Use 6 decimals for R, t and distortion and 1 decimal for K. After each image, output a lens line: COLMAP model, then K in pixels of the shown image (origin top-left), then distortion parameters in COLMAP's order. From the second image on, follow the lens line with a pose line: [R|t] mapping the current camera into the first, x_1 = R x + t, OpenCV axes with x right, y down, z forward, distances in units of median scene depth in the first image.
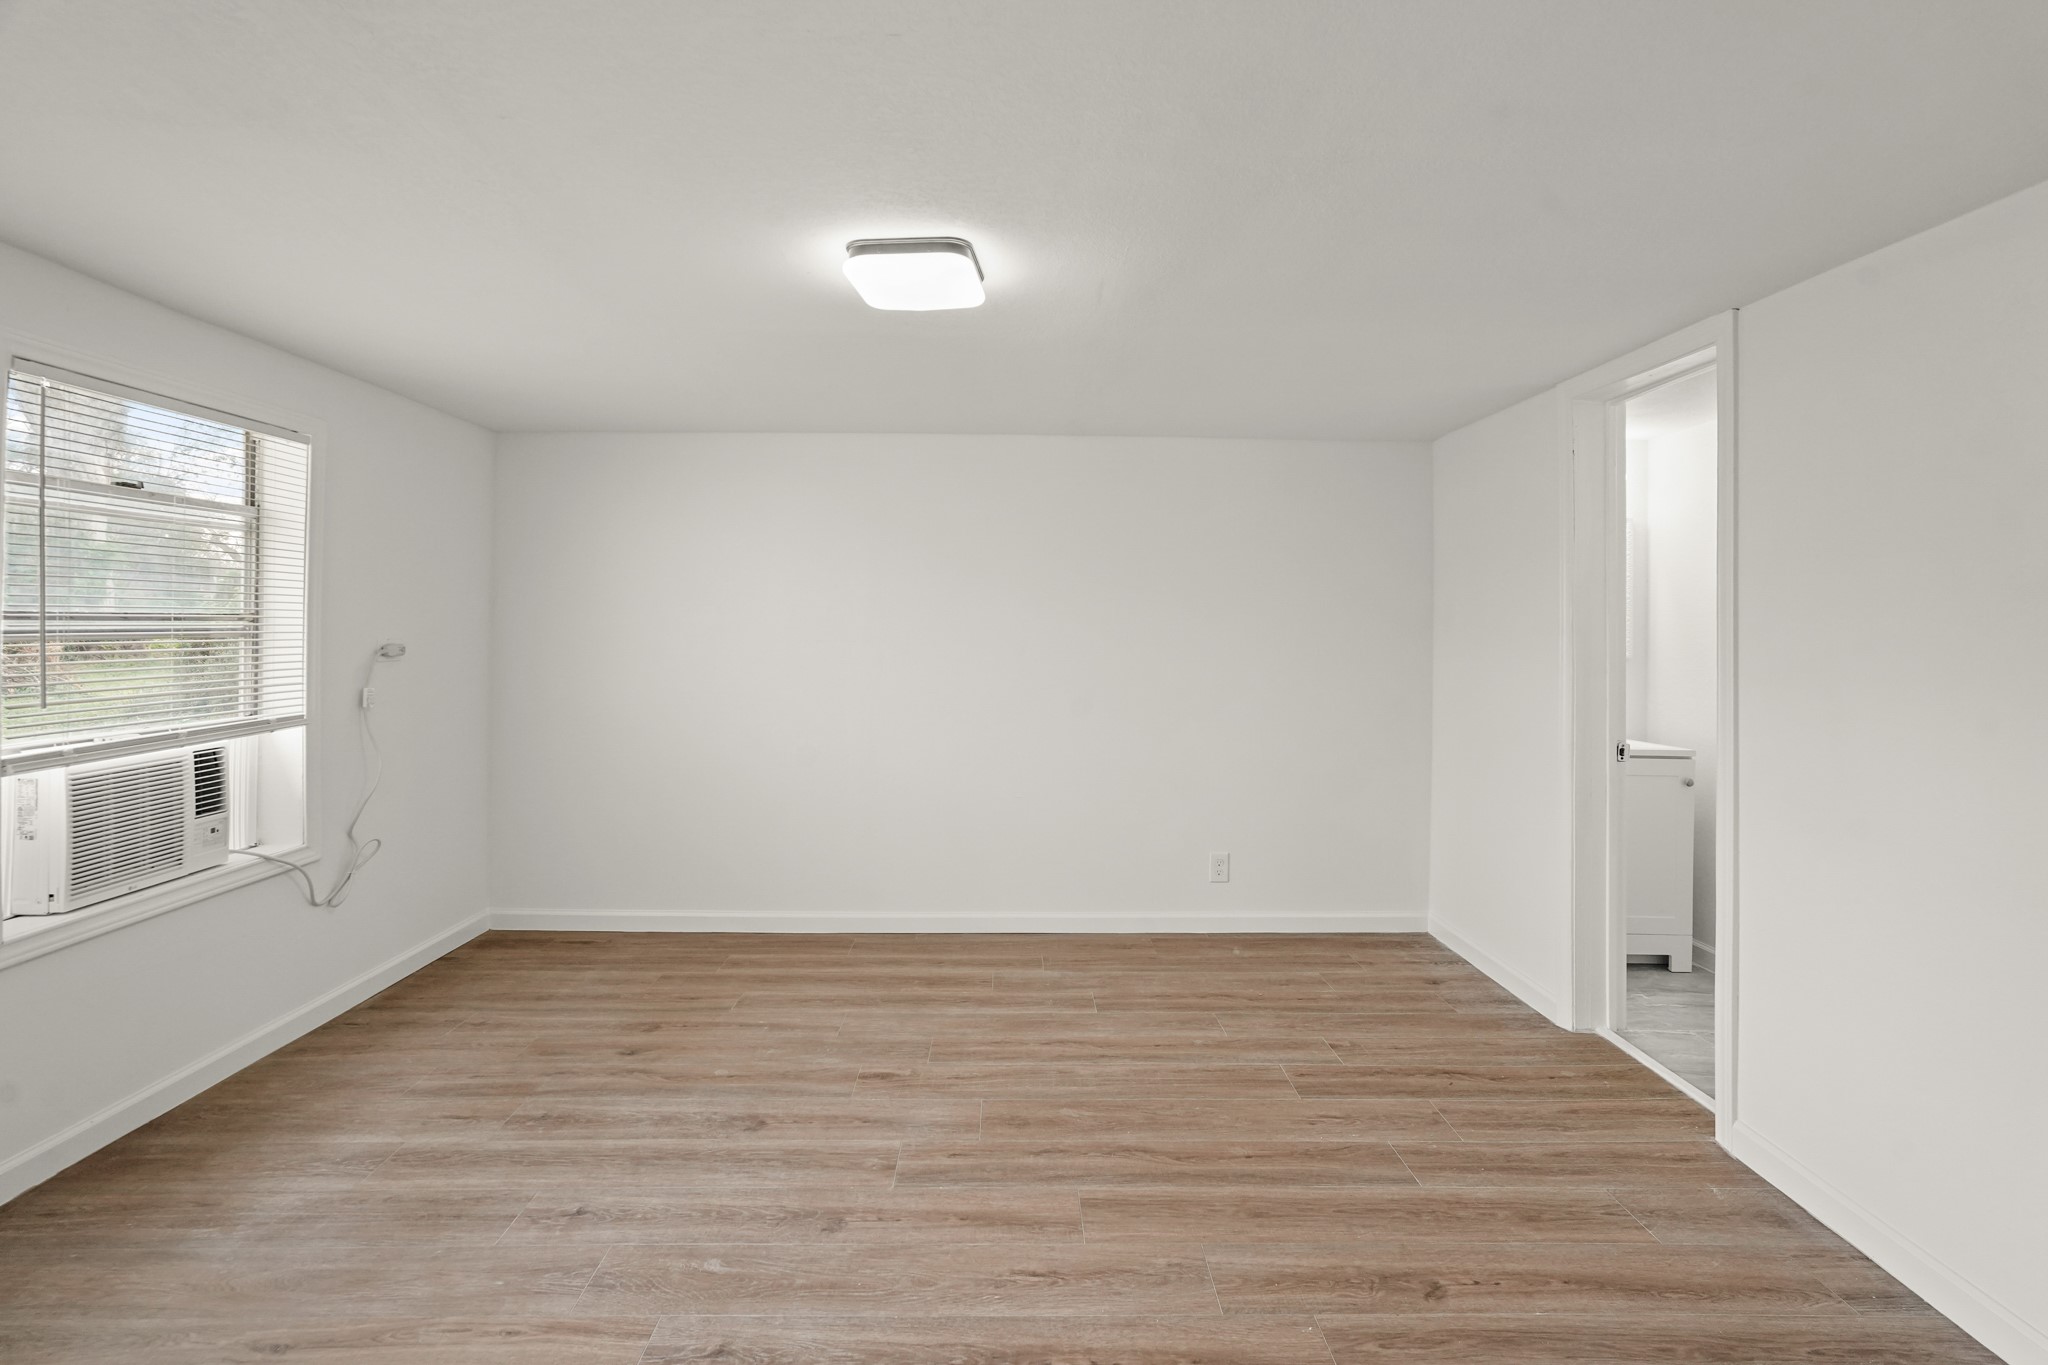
lens RADIAL K [[924.9, 0, 1022.8], [0, 924.9, 624.2], [0, 0, 1]] dist [-0.000174, 0.001042]
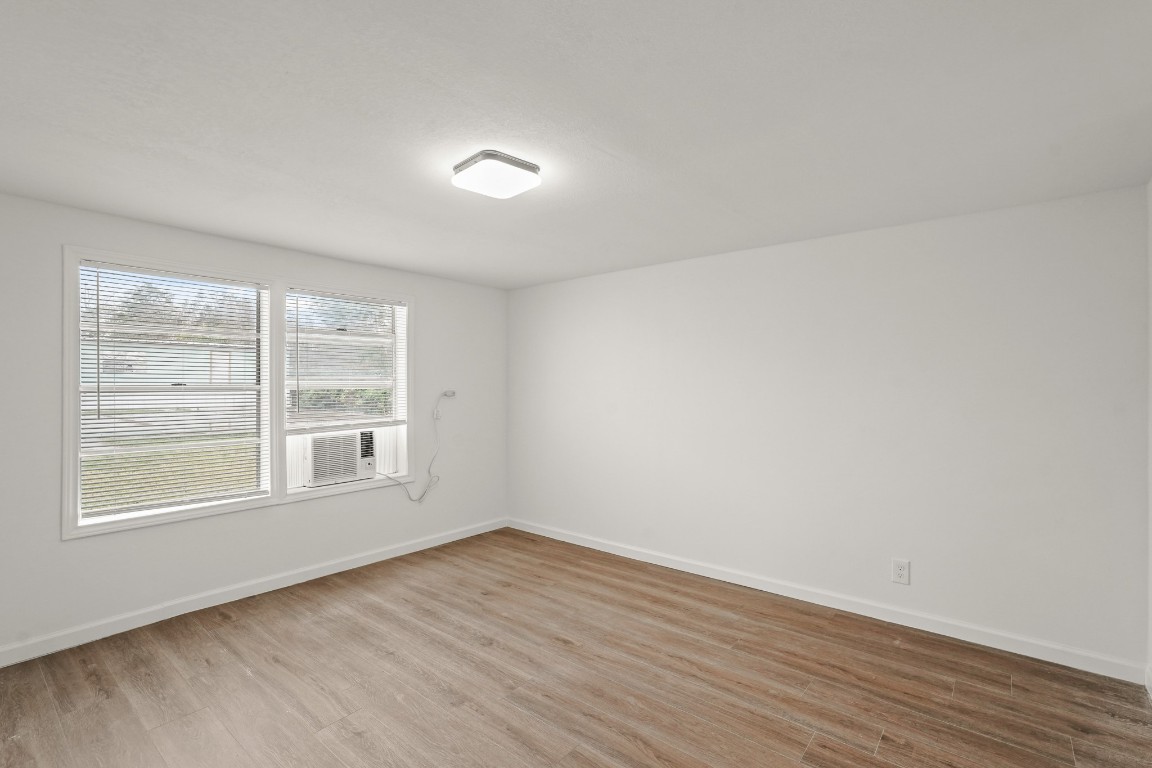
lens RADIAL K [[534.5, 0, 574.1], [0, 534.5, 375.3], [0, 0, 1]] dist [-0.012286, 0.009789]
pose [[0.756745, -0.023062, -0.653304, 0.490372], [0.013194, 0.999713, -0.020008, 0.017212], [0.653578, 0.006521, 0.756831, 0.251939]]
